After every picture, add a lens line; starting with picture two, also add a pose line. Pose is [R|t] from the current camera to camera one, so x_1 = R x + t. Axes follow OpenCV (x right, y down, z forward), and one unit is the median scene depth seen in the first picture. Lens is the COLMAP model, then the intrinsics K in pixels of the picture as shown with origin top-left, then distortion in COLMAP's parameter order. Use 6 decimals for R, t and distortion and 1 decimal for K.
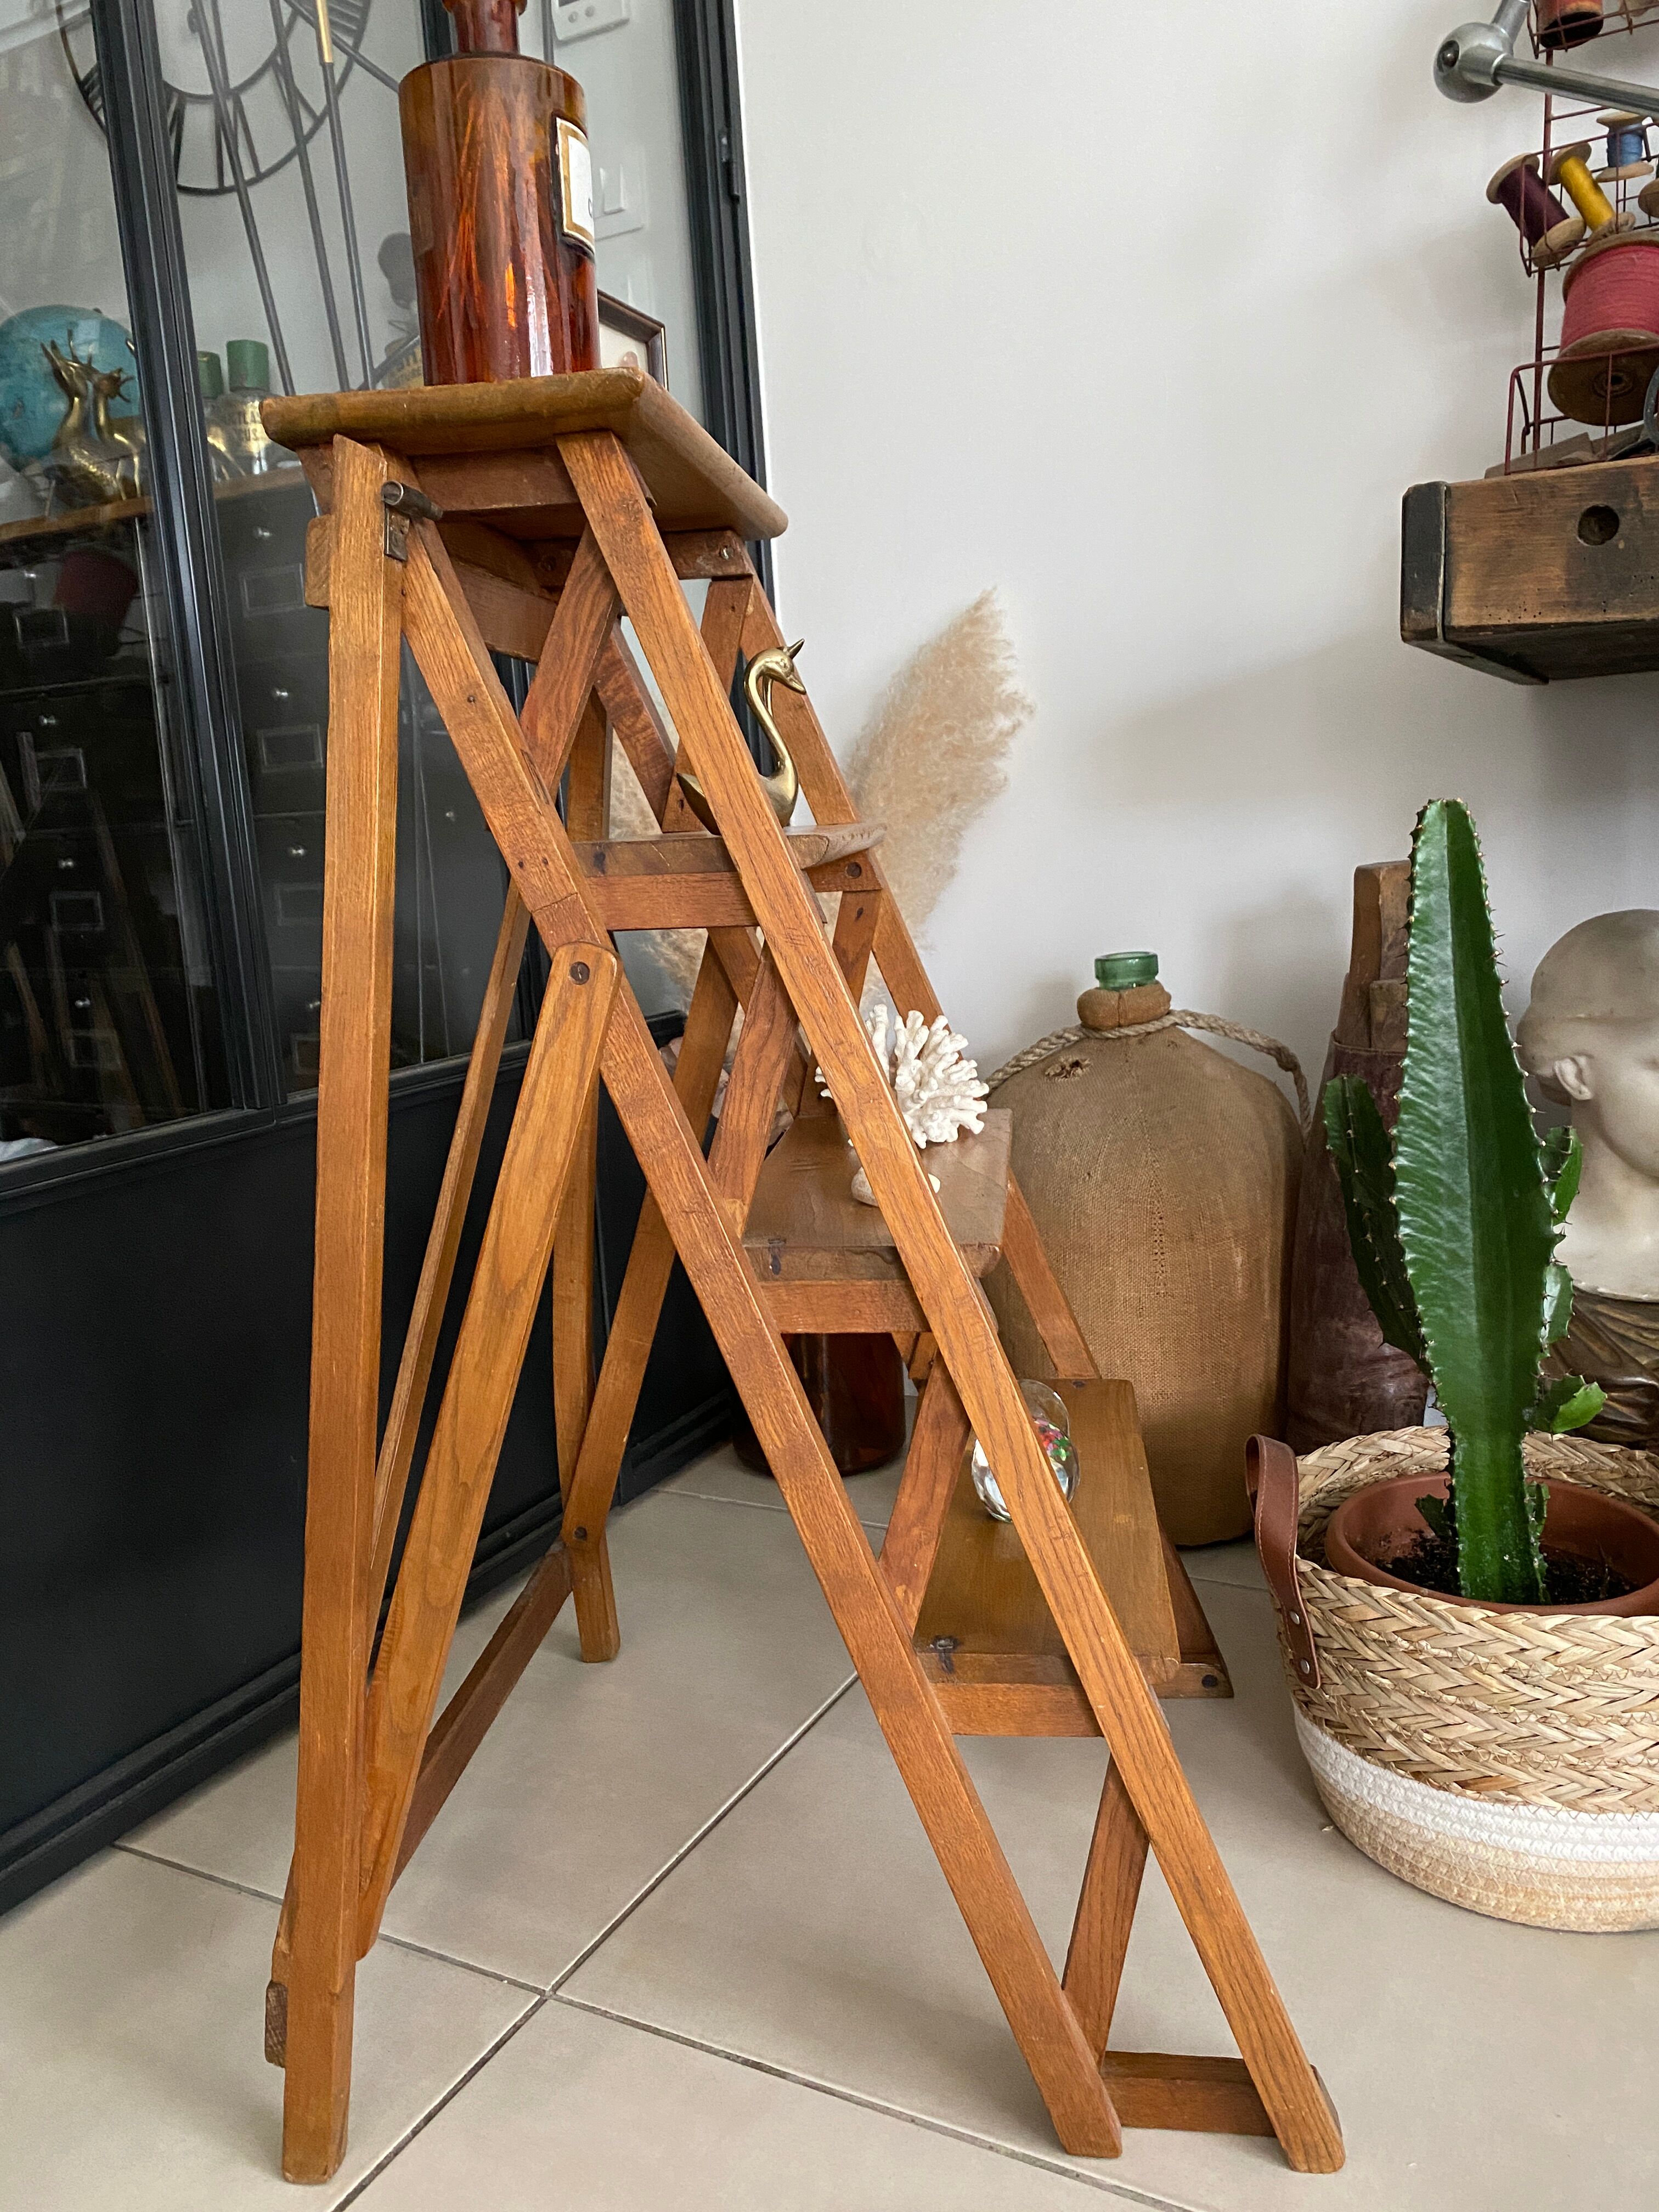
lens RADIAL K [[1691.6, 0, 824.9], [0, 1691.6, 1082.4], [0, 0, 1]] dist [0.025262, -0.020584]
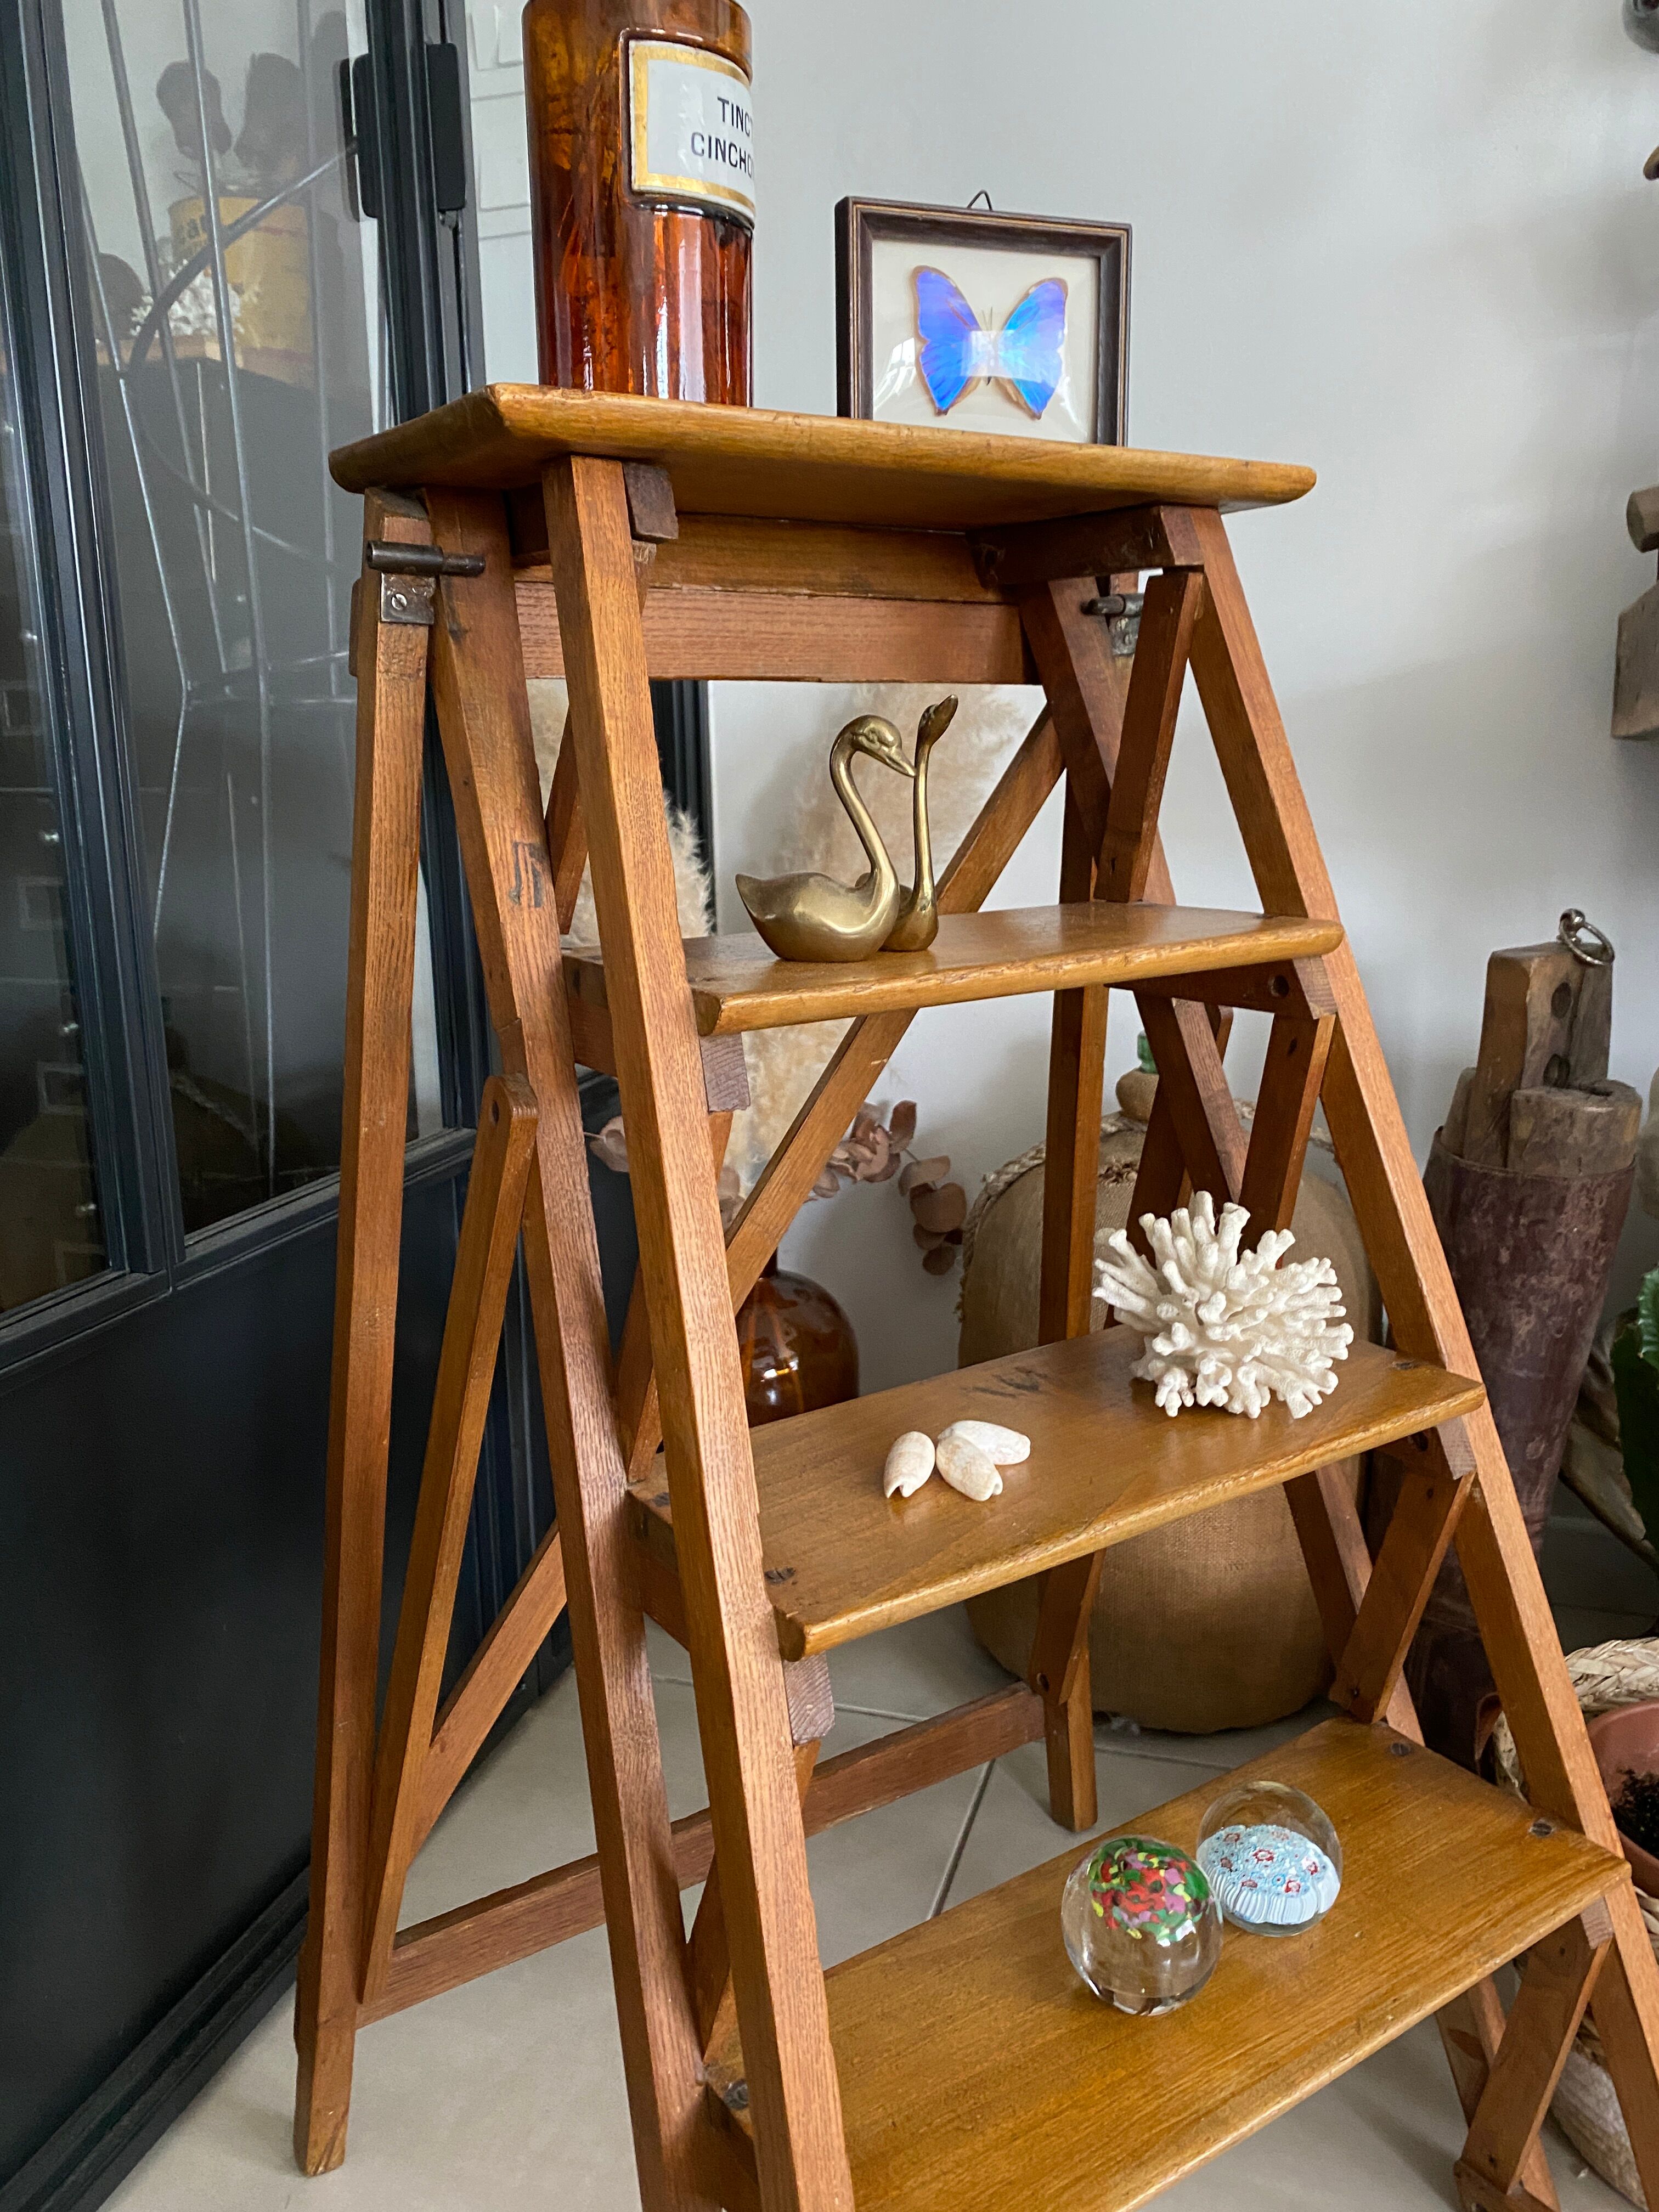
lens RADIAL K [[1691.6, 0, 824.9], [0, 1691.6, 1089.4], [0, 0, 1]] dist [0.025262, -0.020584]
pose [[0.979836, 0.010047, 0.199550, -0.207546], [-0.016997, 0.999306, 0.033144, -0.092399], [-0.199079, -0.035867, 0.979327, 0.262218]]
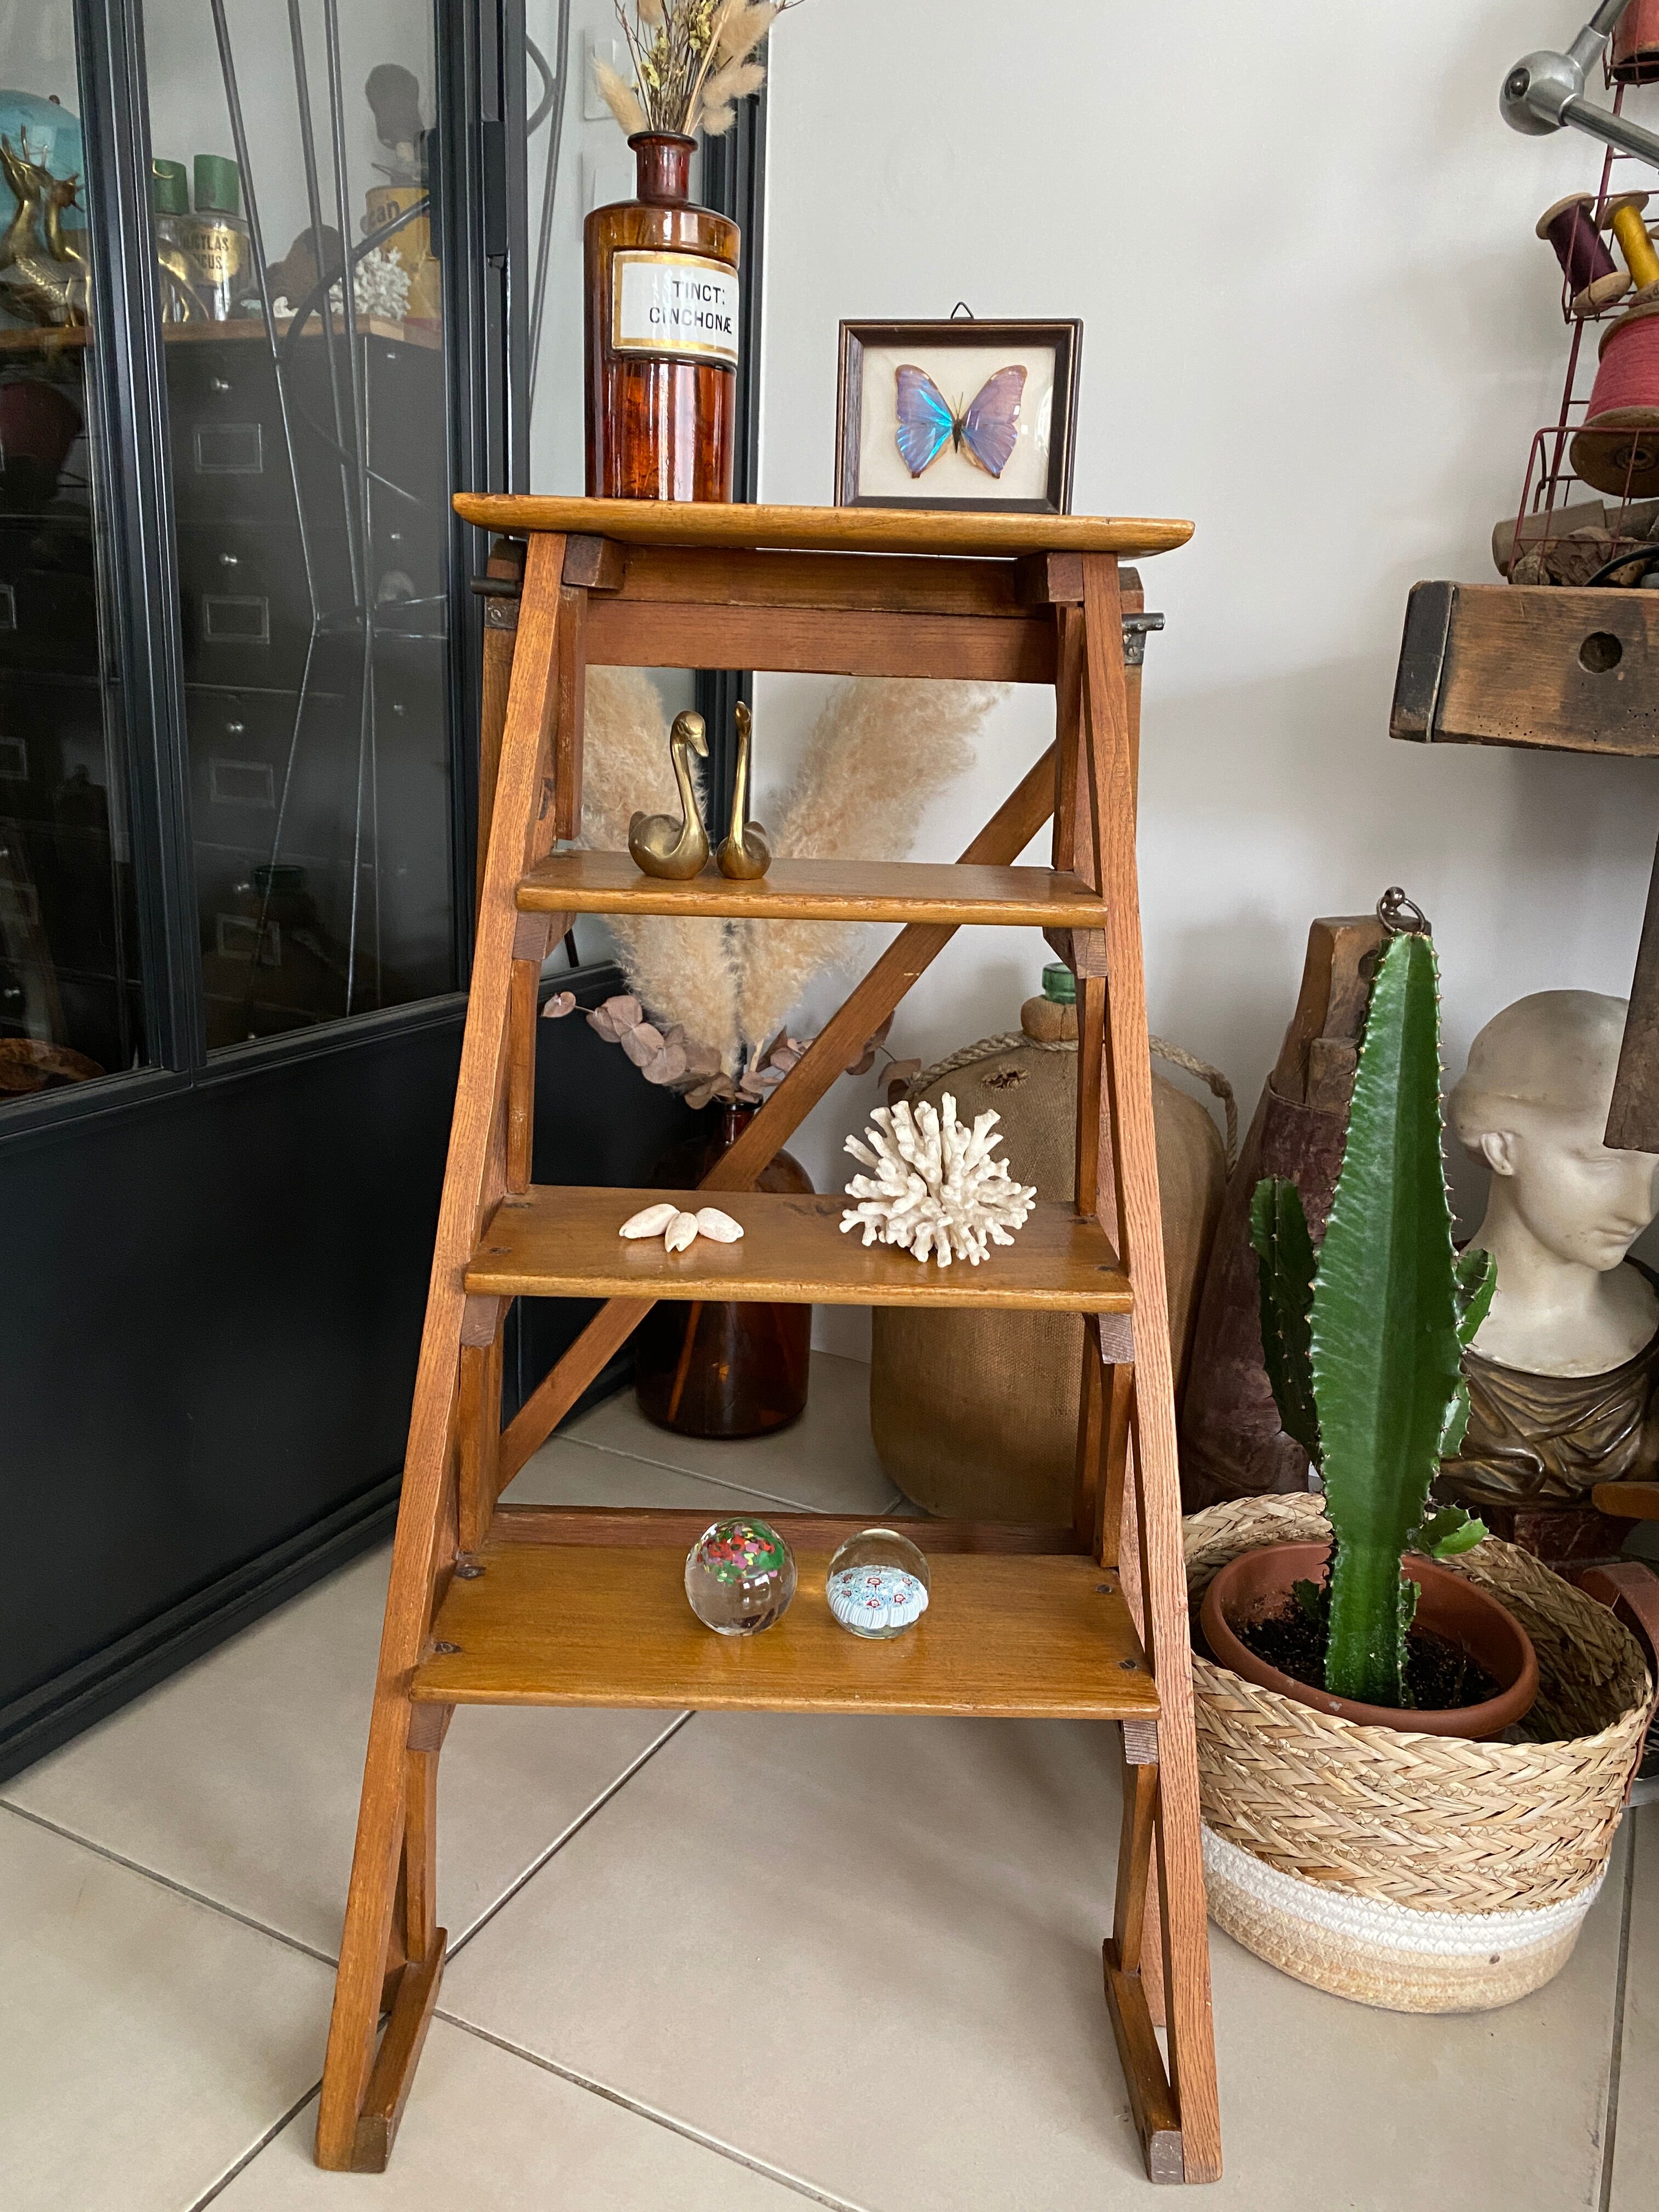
lens RADIAL K [[1691.6, 0, 831.1], [0, 1691.6, 1089.4], [0, 0, 1]] dist [0.025262, -0.020584]
pose [[0.994158, 0.095080, 0.051092, -0.010134], [-0.099662, 0.990358, 0.096225, -0.108948], [-0.041450, -0.100755, 0.994047, 0.017307]]
